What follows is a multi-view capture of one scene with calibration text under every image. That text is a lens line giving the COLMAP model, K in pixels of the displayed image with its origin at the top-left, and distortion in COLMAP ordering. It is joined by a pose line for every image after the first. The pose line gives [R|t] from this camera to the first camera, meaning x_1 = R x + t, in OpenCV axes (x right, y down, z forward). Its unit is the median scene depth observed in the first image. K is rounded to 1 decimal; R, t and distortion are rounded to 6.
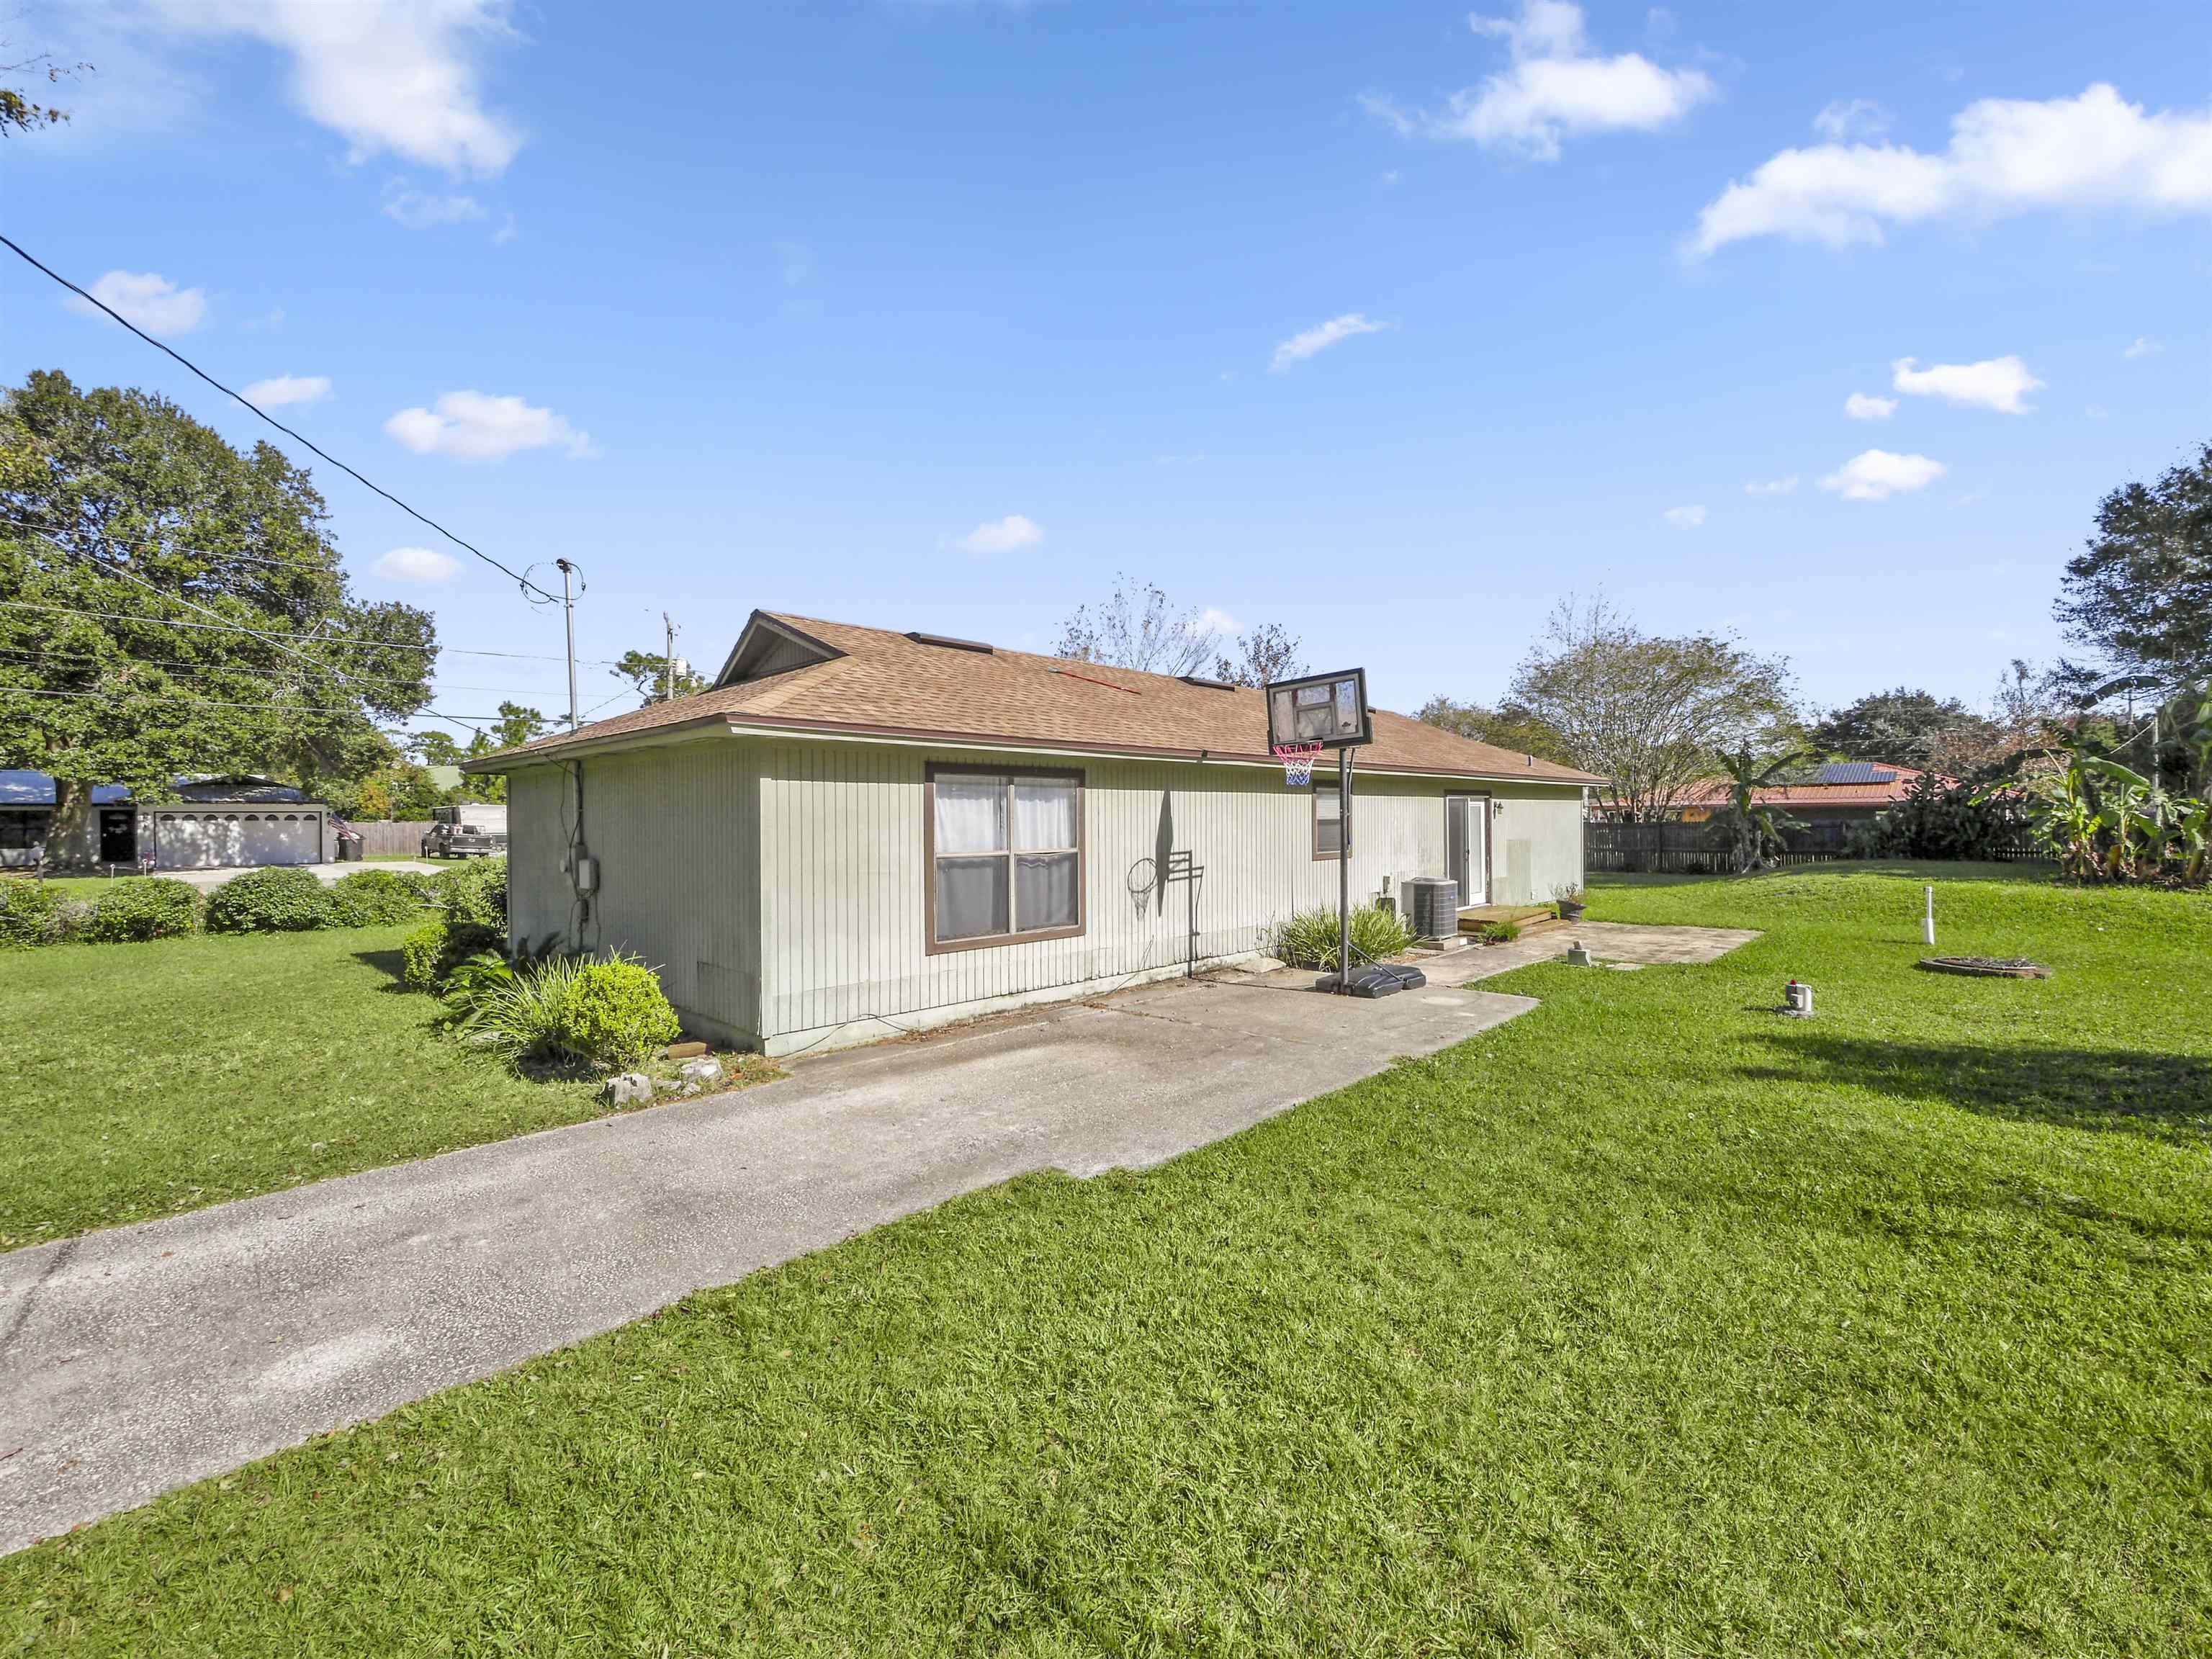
lens RADIAL K [[936.1, 0, 1109.2], [0, 936.1, 823.1], [0, 0, 1]] dist [-0.006425, 0.000192]
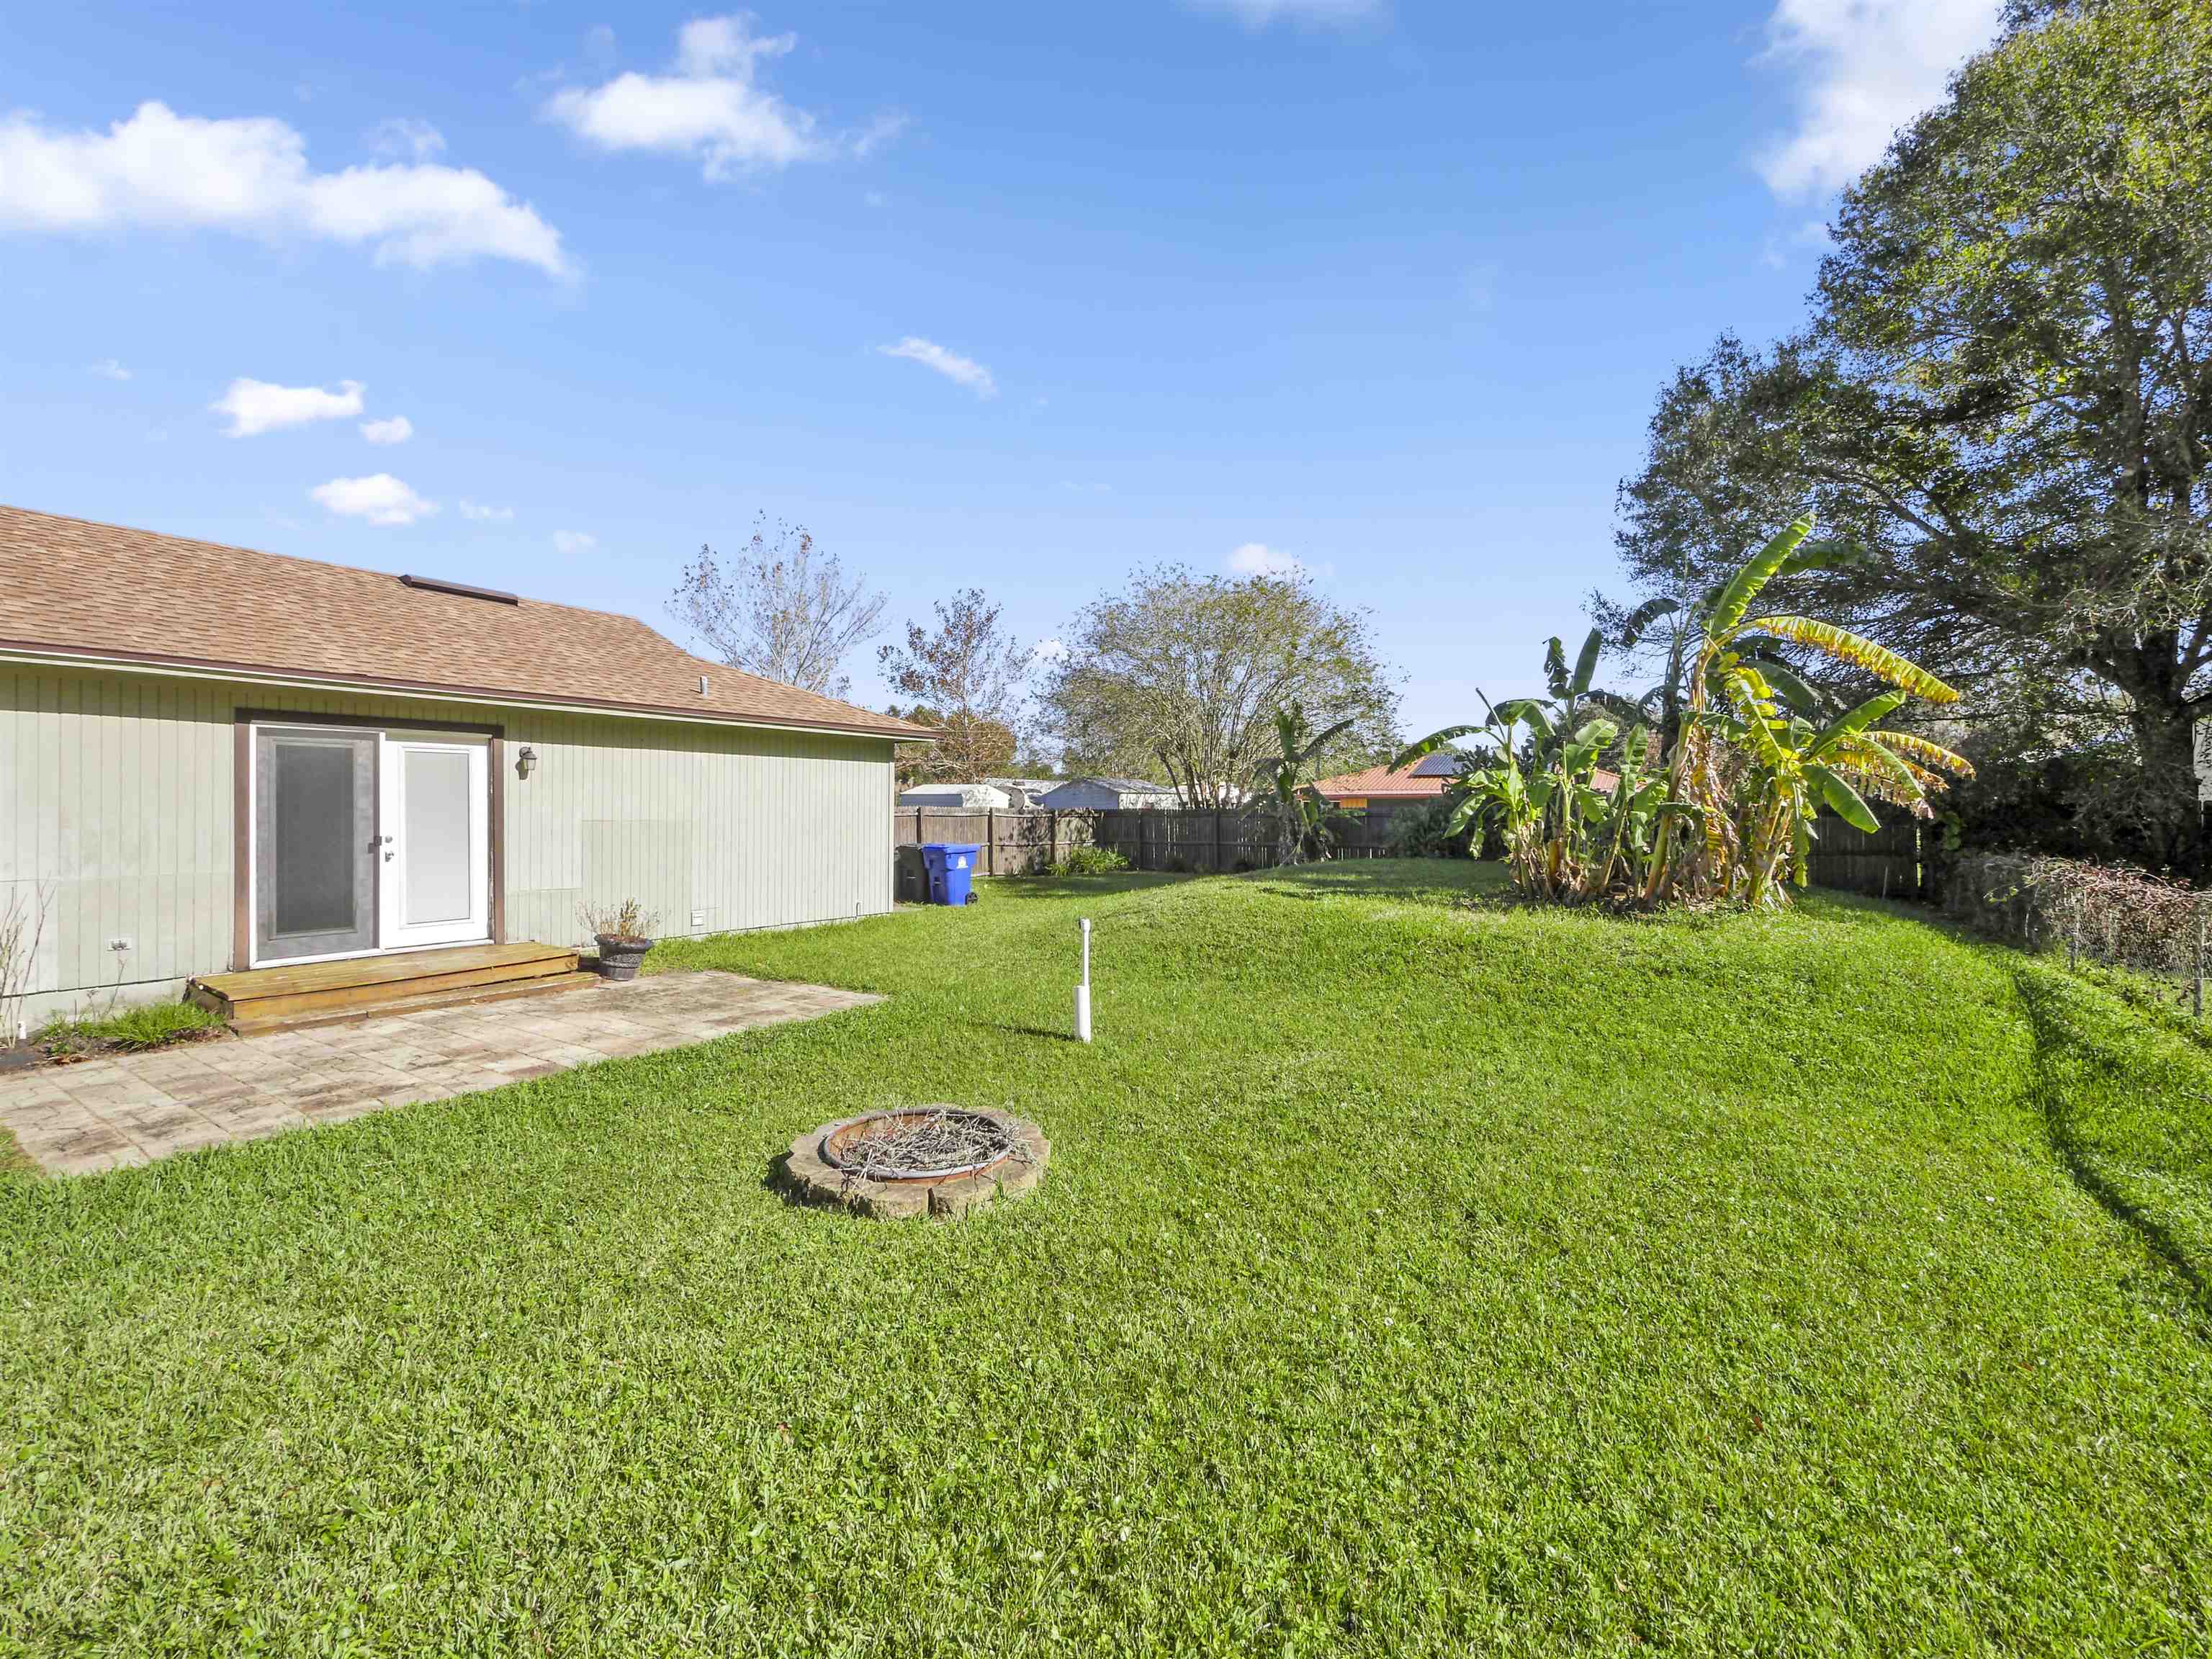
lens RADIAL K [[936.1, 0, 1109.2], [0, 936.1, 823.1], [0, 0, 1]] dist [-0.006425, 0.000192]
pose [[0.984088, 0.011955, 0.177280, 1.034618], [-0.013480, 0.999882, 0.007401, 0.018495], [-0.177171, -0.009673, 0.984133, 0.670041]]
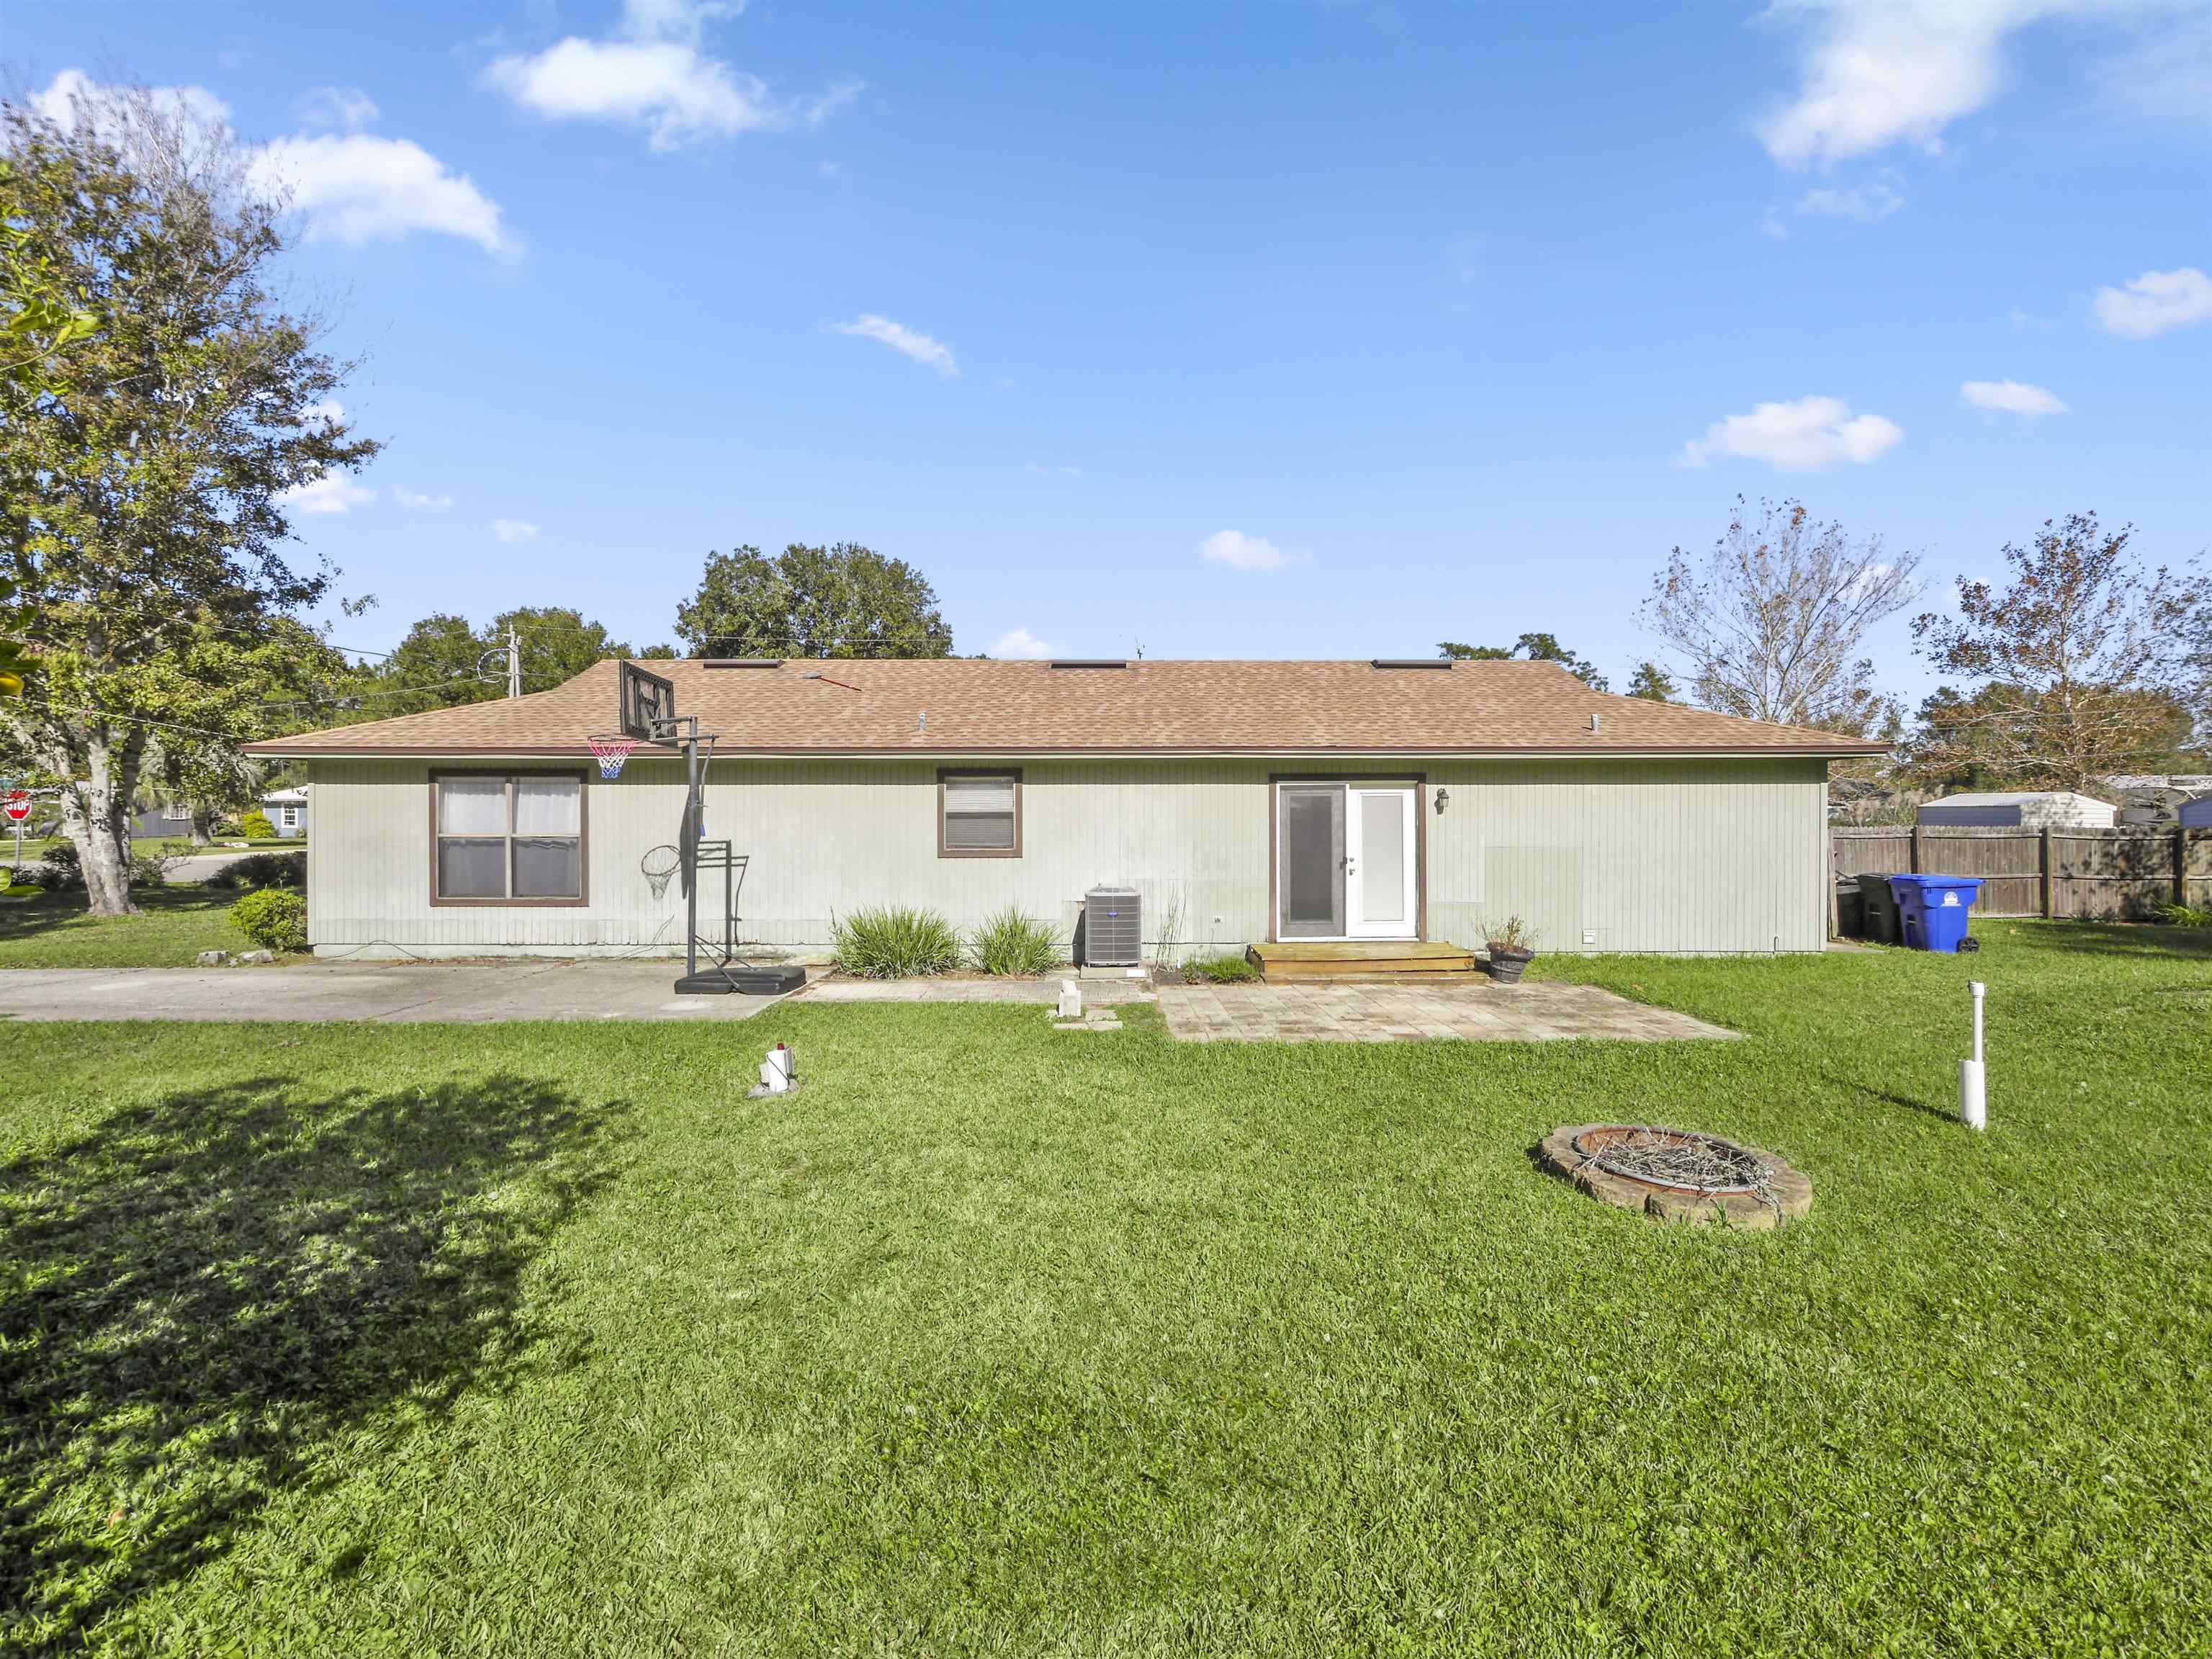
lens RADIAL K [[936.1, 0, 1109.2], [0, 936.1, 823.1], [0, 0, 1]] dist [-0.006425, 0.000192]
pose [[0.701570, 0.011752, -0.712503, 1.161641], [-0.008708, 0.999931, 0.007919, -0.002495], [0.712547, 0.000649, 0.701624, 0.570476]]
